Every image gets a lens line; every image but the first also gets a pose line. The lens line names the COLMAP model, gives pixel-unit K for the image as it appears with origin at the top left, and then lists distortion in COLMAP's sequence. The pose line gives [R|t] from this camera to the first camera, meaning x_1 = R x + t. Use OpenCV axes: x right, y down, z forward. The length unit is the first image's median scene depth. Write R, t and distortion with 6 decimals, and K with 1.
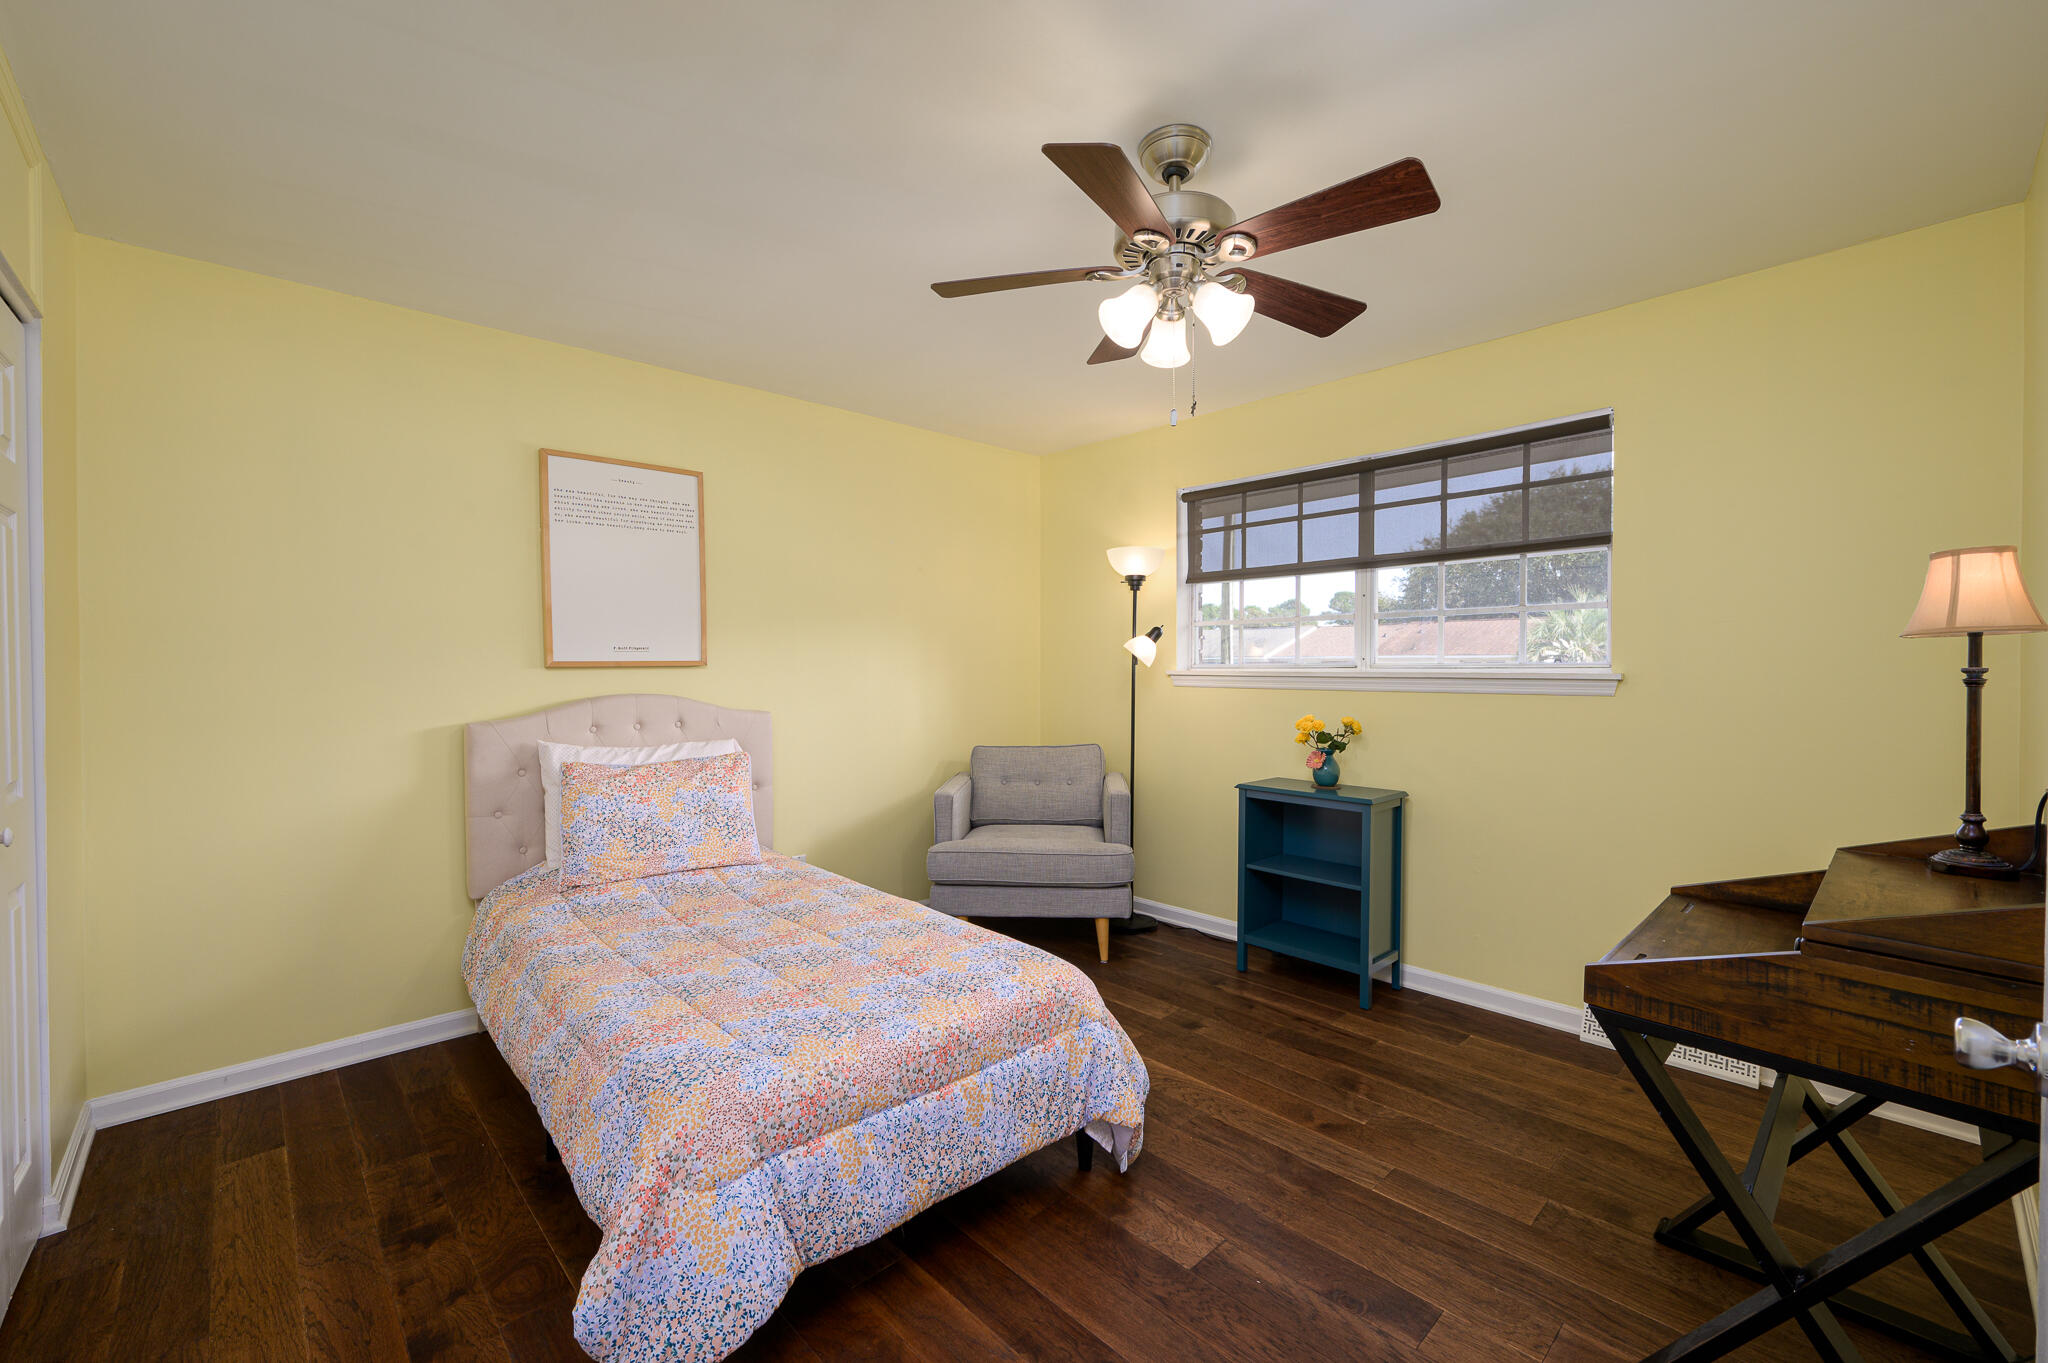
lens RADIAL K [[841.5, 0, 1024.0], [0, 841.5, 681.5], [0, 0, 1]] dist [-0.000355, -0.000014]
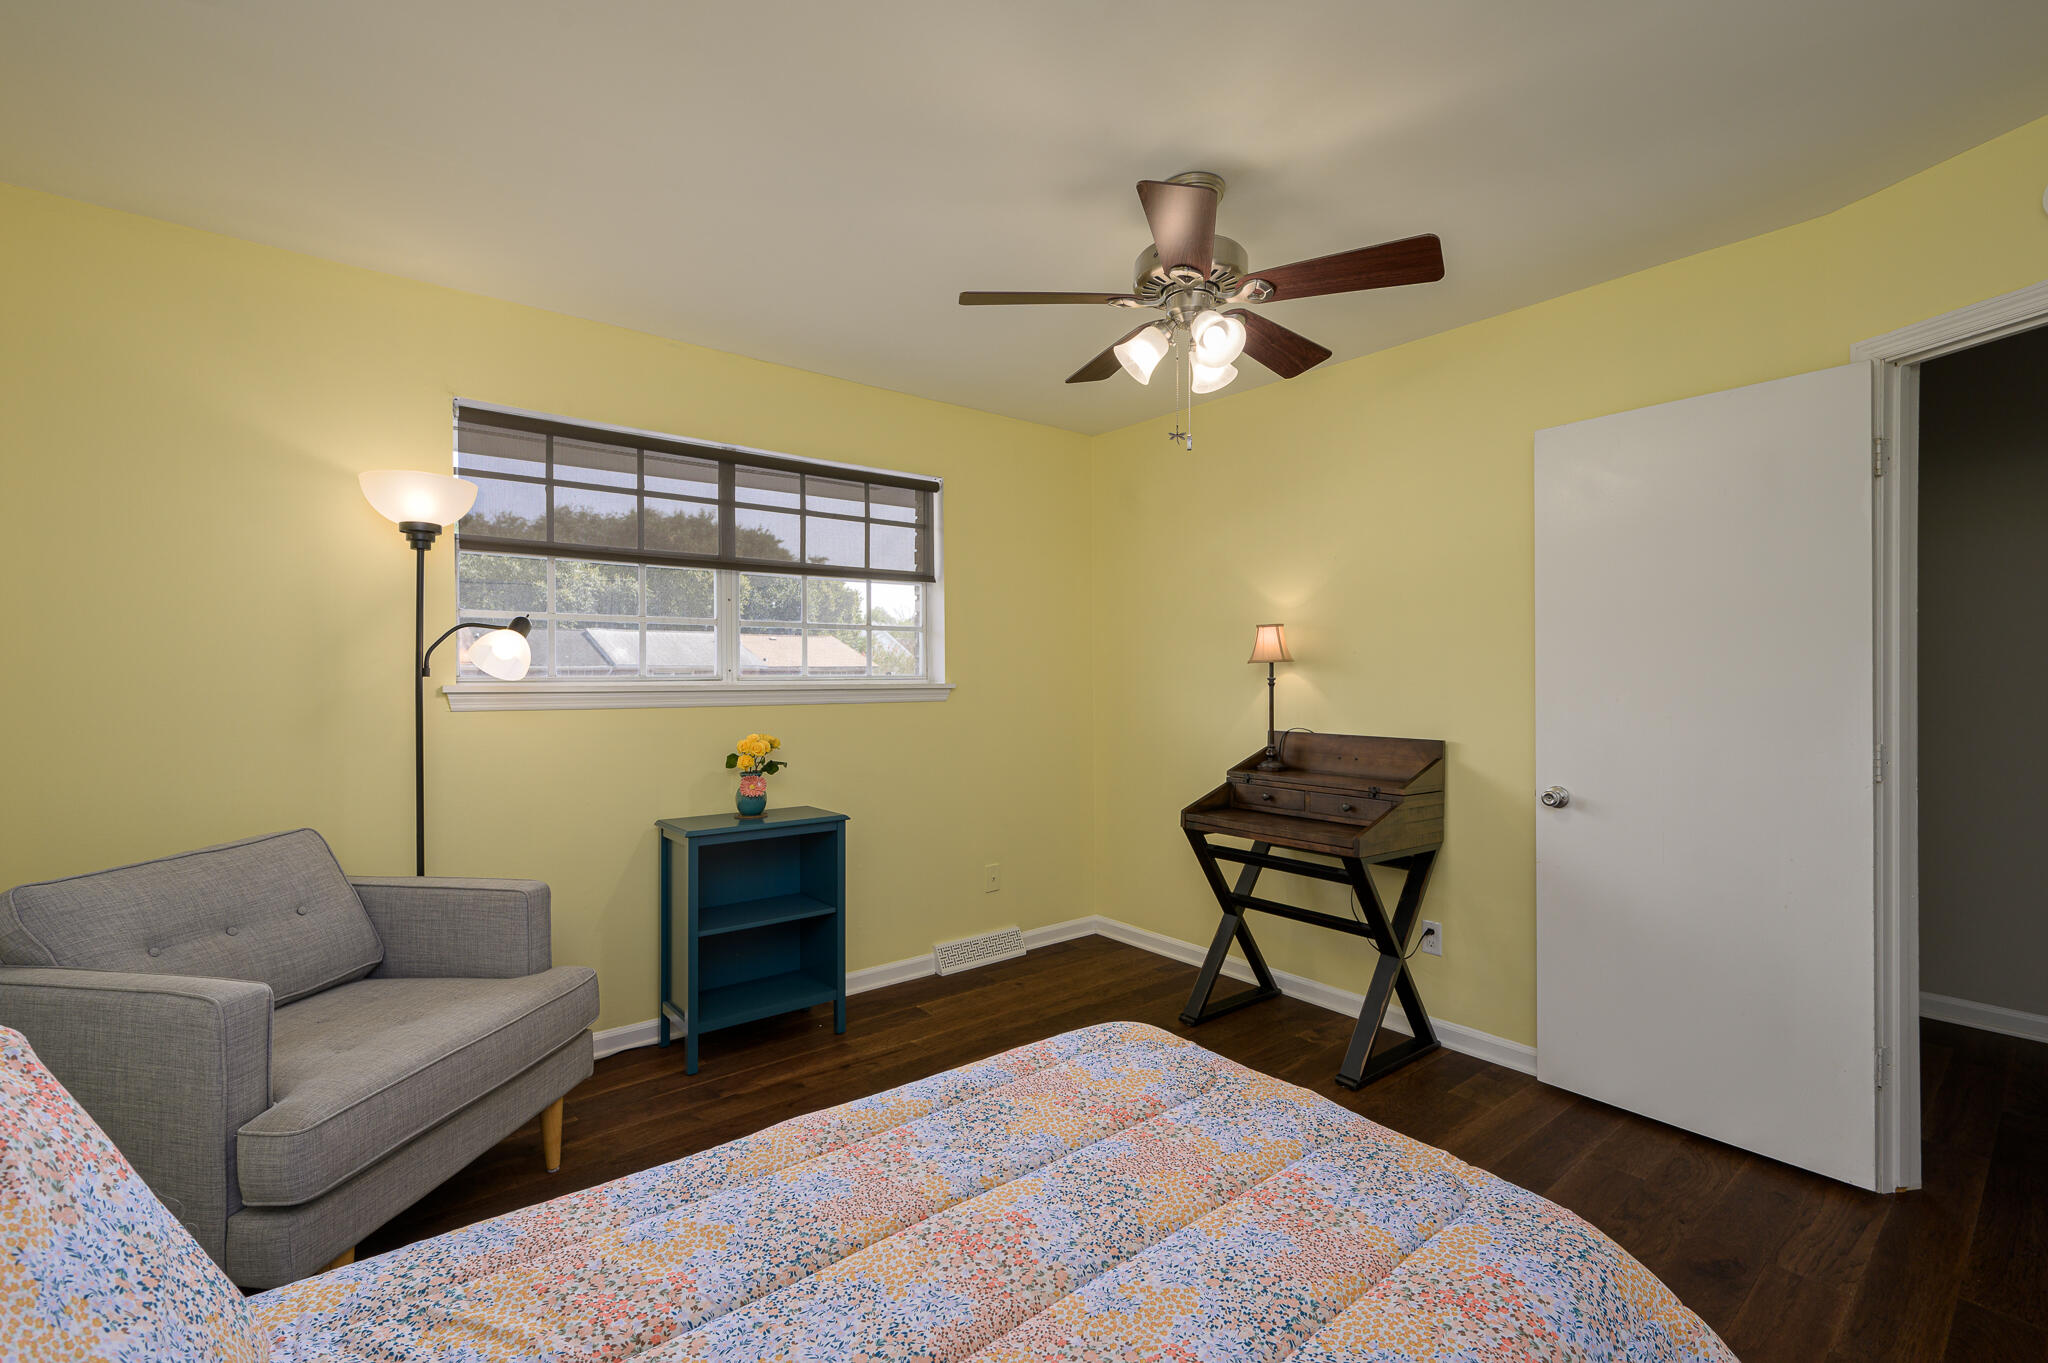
lens RADIAL K [[894.1, 0, 1024.0], [0, 894.1, 681.5], [0, 0, 1]] dist [-0.000803, 0.000194]
pose [[0.067103, -0.003852, 0.997739, -0.565437], [0.021144, 0.999773, 0.002438, -0.011478], [-0.997522, 0.020933, 0.067169, 0.669625]]
